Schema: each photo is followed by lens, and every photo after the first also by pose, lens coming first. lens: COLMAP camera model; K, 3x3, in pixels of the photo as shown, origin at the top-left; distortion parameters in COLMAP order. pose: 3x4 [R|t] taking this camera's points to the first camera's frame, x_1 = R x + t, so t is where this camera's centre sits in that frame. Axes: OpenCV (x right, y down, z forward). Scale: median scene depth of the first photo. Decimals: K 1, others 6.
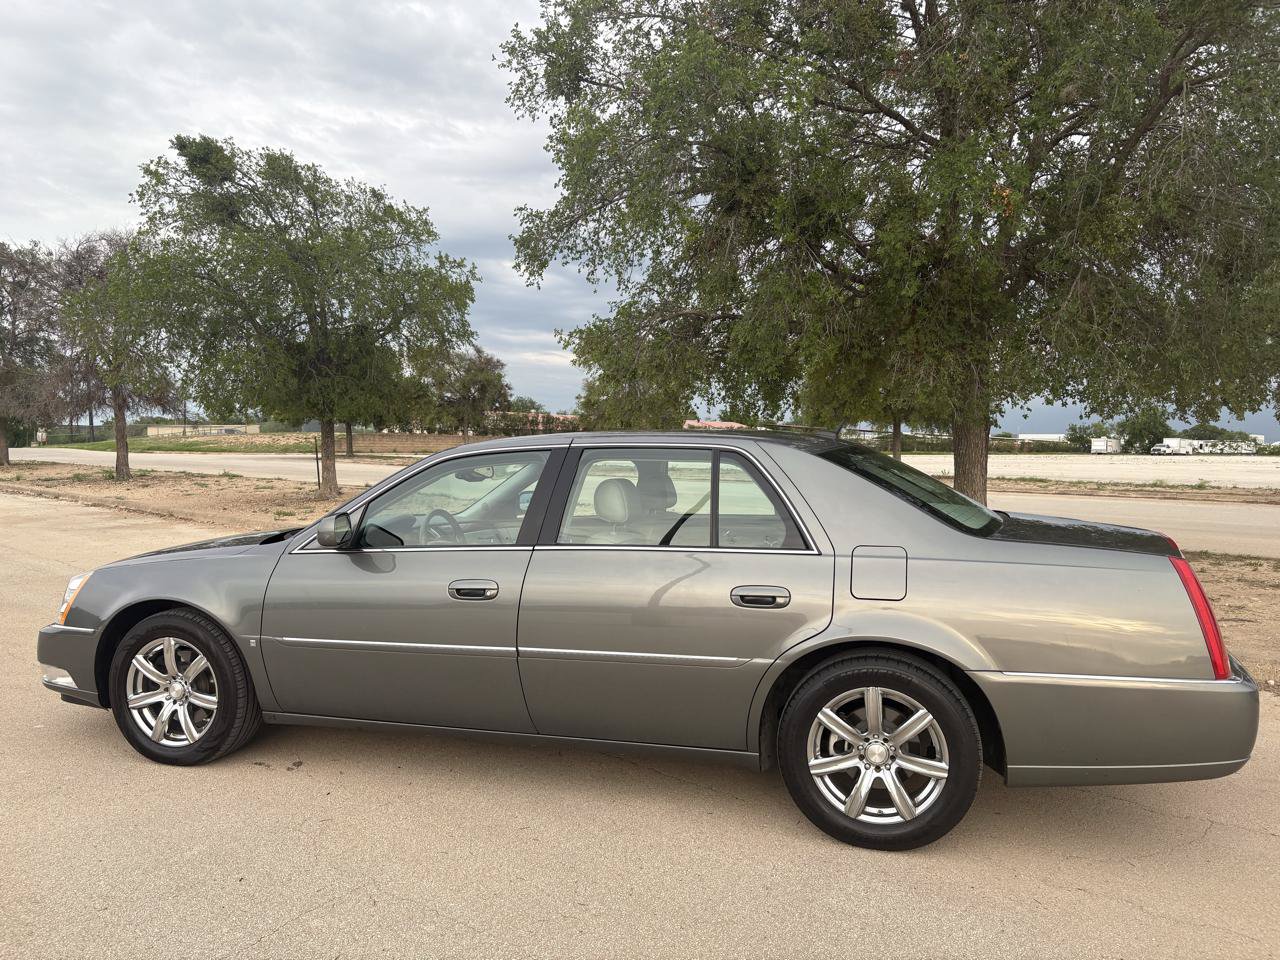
lens RADIAL K [[974.3, 0, 630.2], [0, 974.3, 480.1], [0, 0, 1]] dist [0.033068, -0.034049]
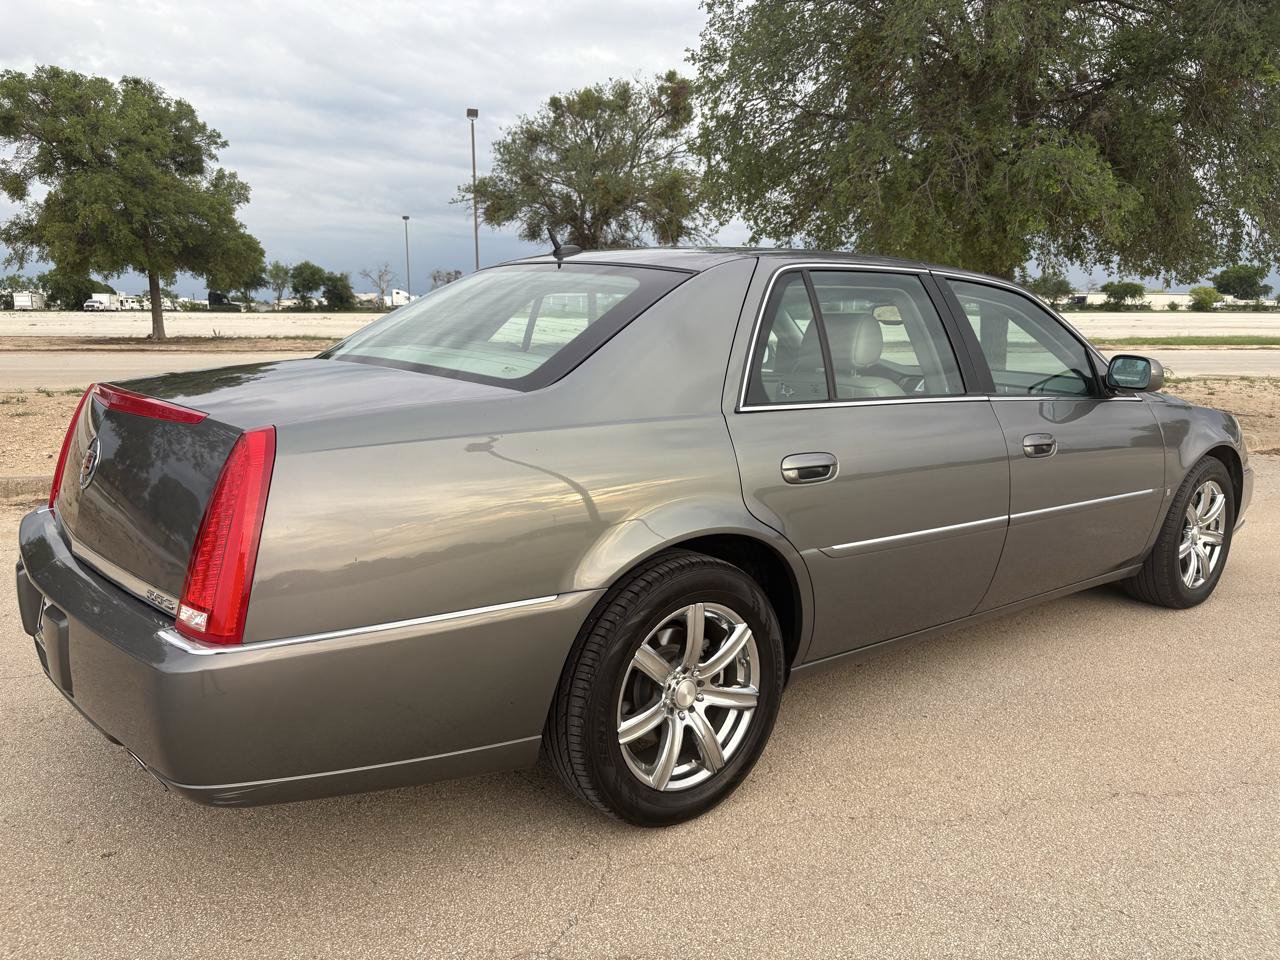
lens RADIAL K [[974.3, 0, 638.4], [0, 974.3, 494.3], [0, 0, 1]] dist [0.033068, -0.034049]
pose [[0.480538, -0.166603, 0.861003, -2.012530], [0.028599, 0.984244, 0.174488, -0.052595], [-0.876508, -0.059224, 0.477731, 1.789736]]
